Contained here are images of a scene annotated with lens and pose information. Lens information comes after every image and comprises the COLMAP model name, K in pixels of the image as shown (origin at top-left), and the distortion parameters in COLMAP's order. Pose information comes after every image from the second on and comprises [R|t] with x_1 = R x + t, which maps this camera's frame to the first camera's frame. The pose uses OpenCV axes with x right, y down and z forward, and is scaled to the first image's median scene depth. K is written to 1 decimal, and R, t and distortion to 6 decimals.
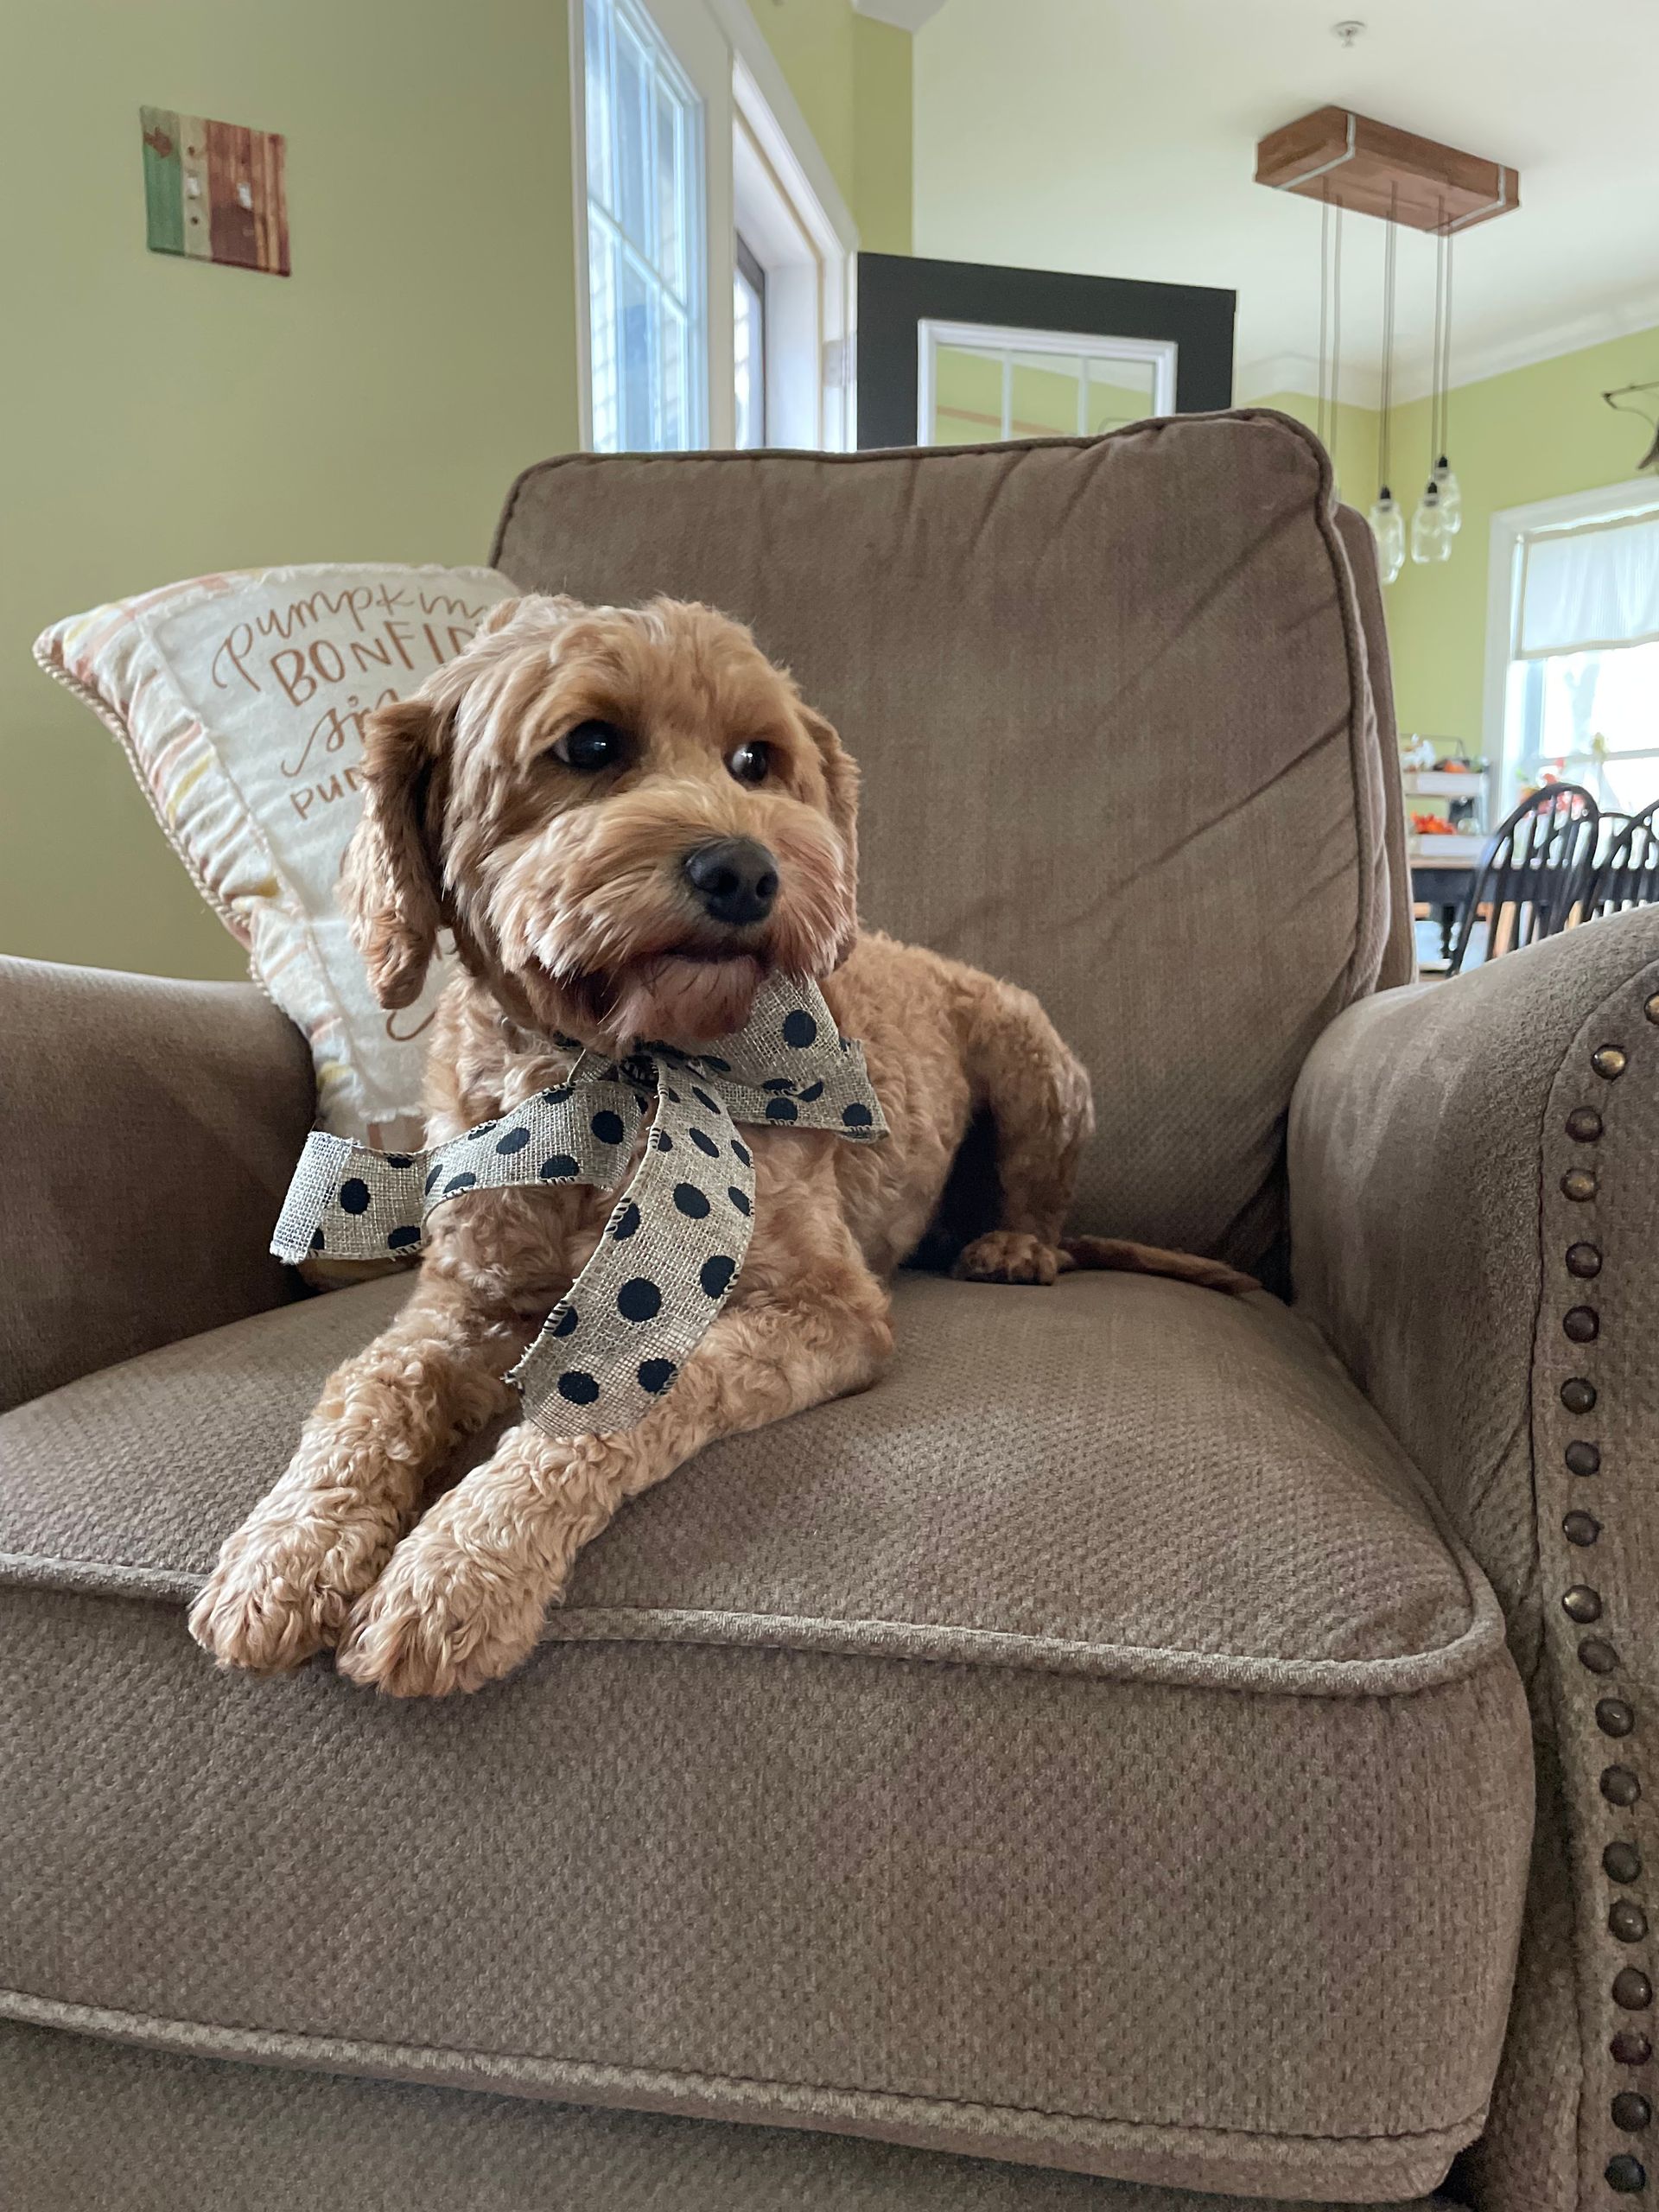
lens RADIAL K [[1704.0, 0, 819.9], [0, 1704.0, 1107.9], [0, 0, 1]] dist [0.001640, -0.037471]
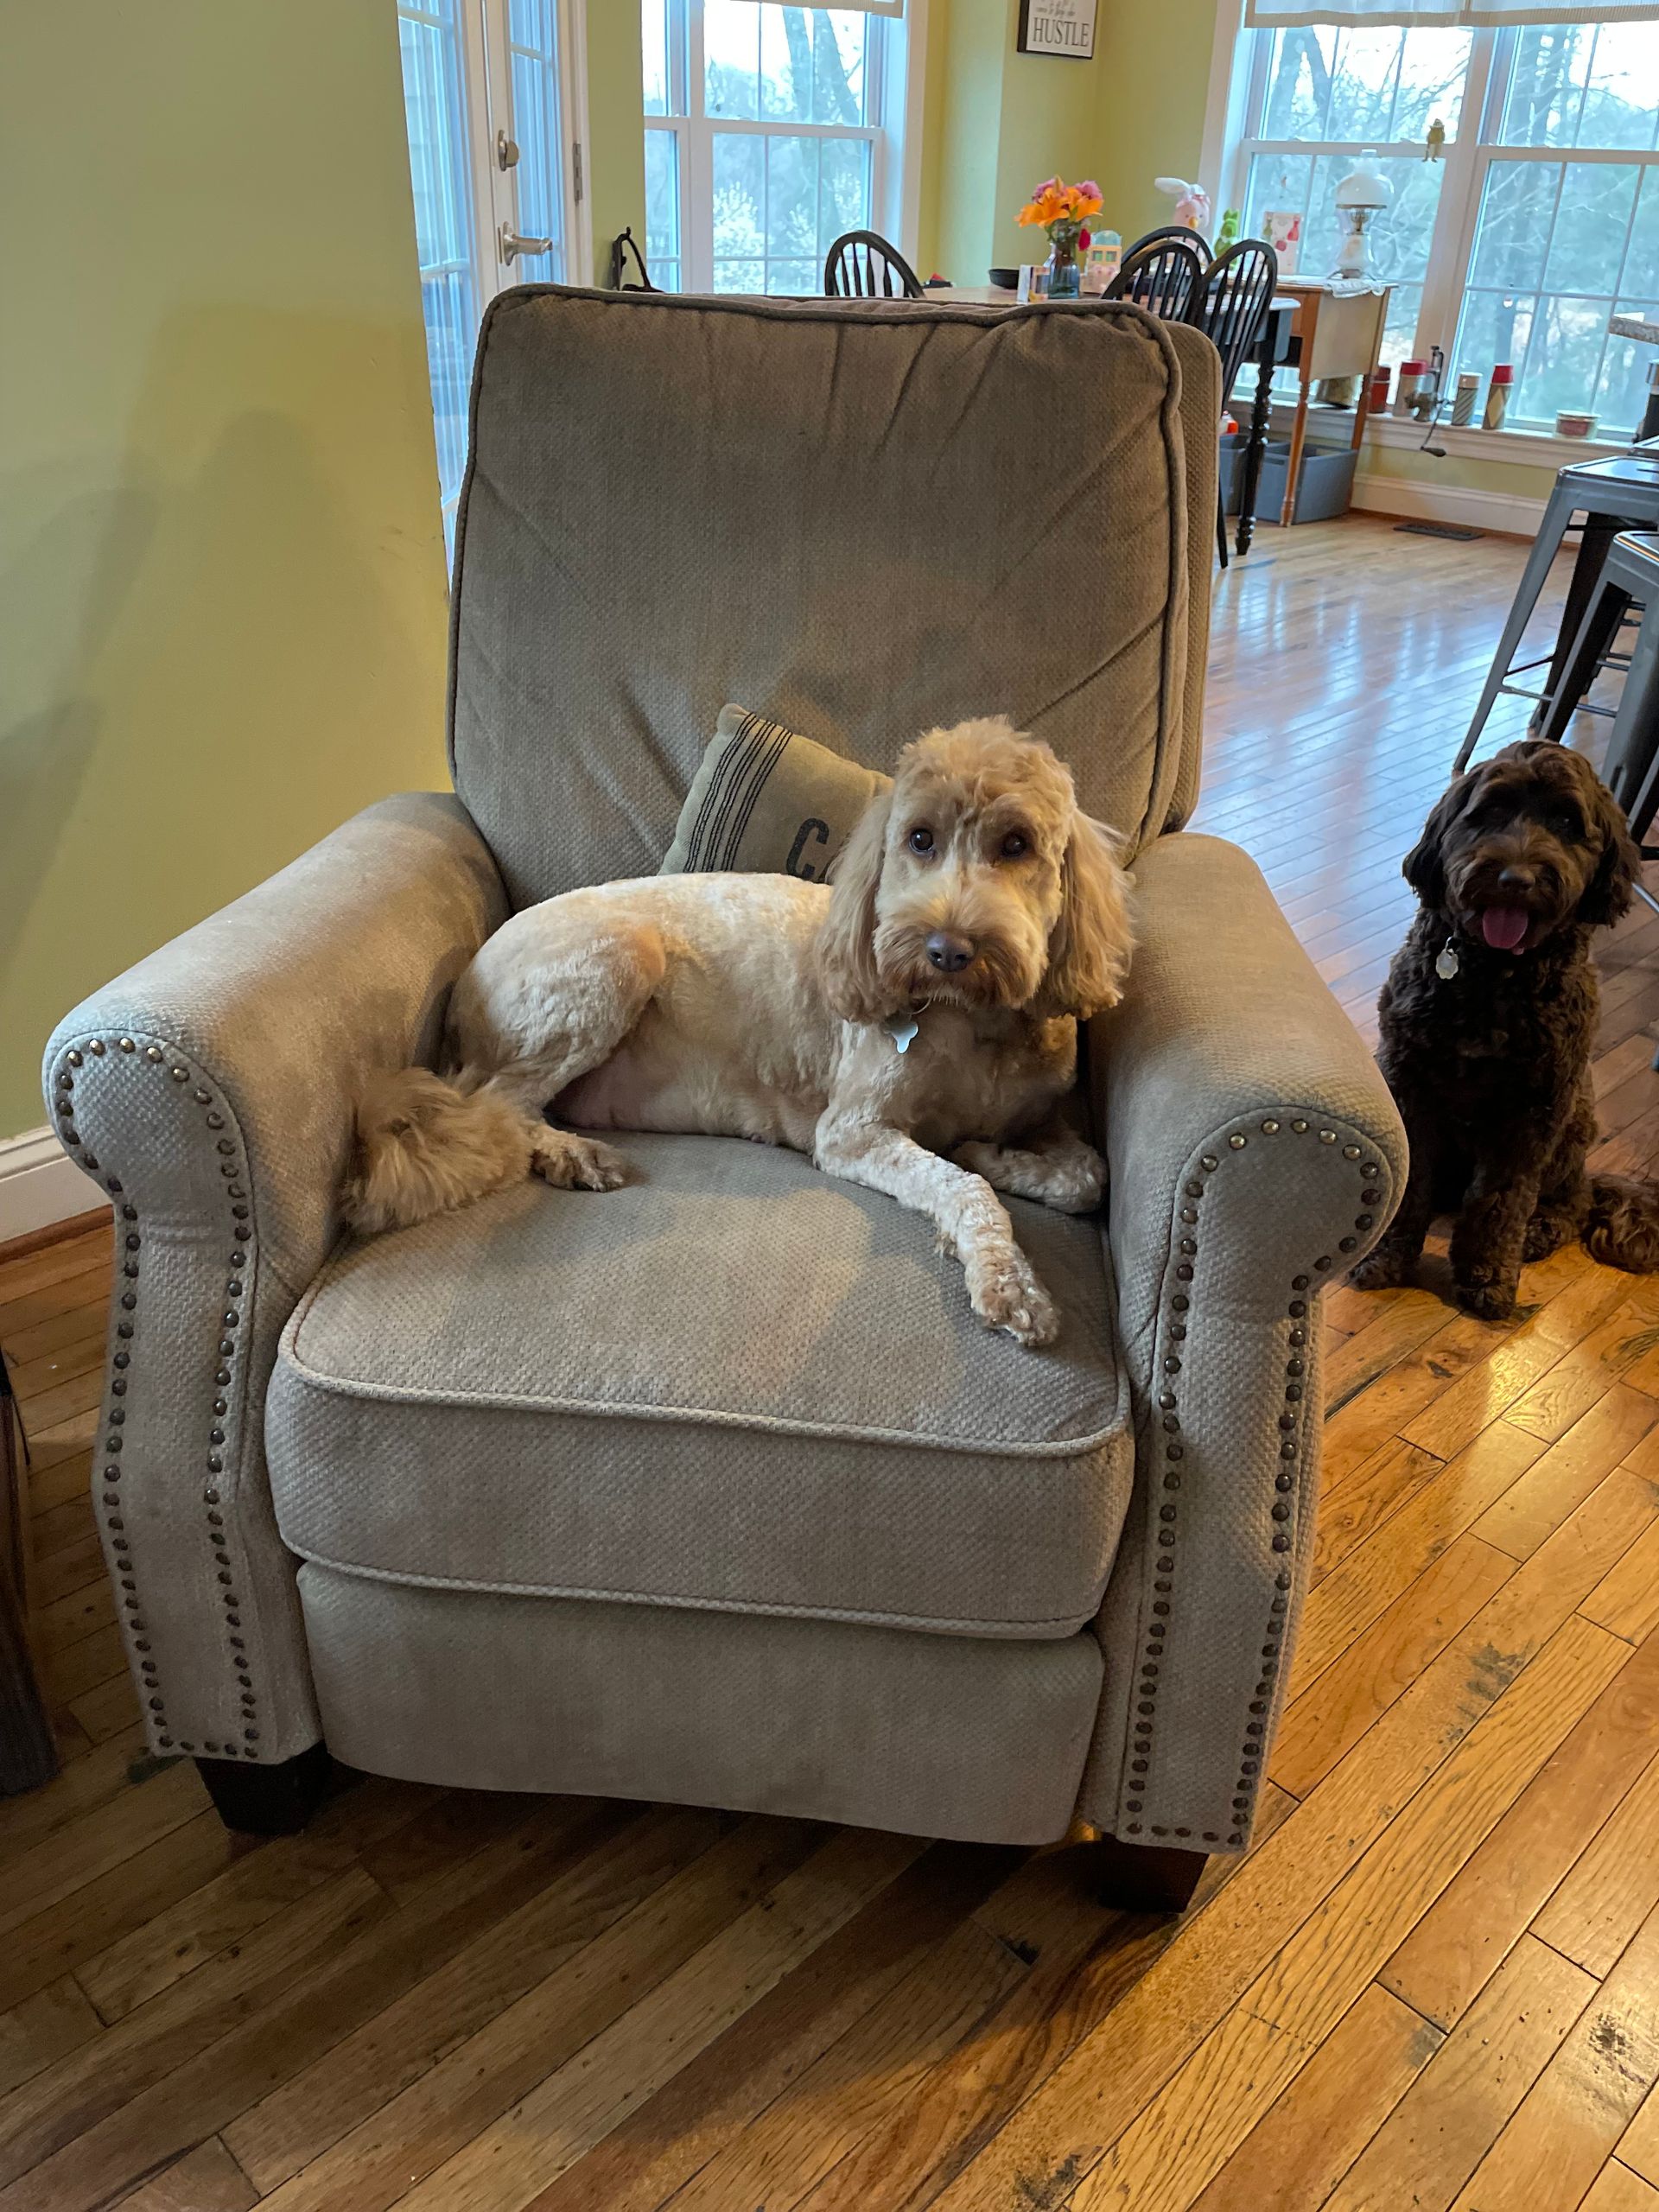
lens RADIAL K [[1706.6, 0, 829.5], [0, 1706.6, 1106.0], [0, 0, 1]] dist [0.056076, -0.046982]
pose [[0.995782, -0.007015, 0.091479, -0.169448], [-0.028090, 0.925879, 0.376775, -0.858189], [-0.087342, -0.377756, 0.921777, -0.813932]]
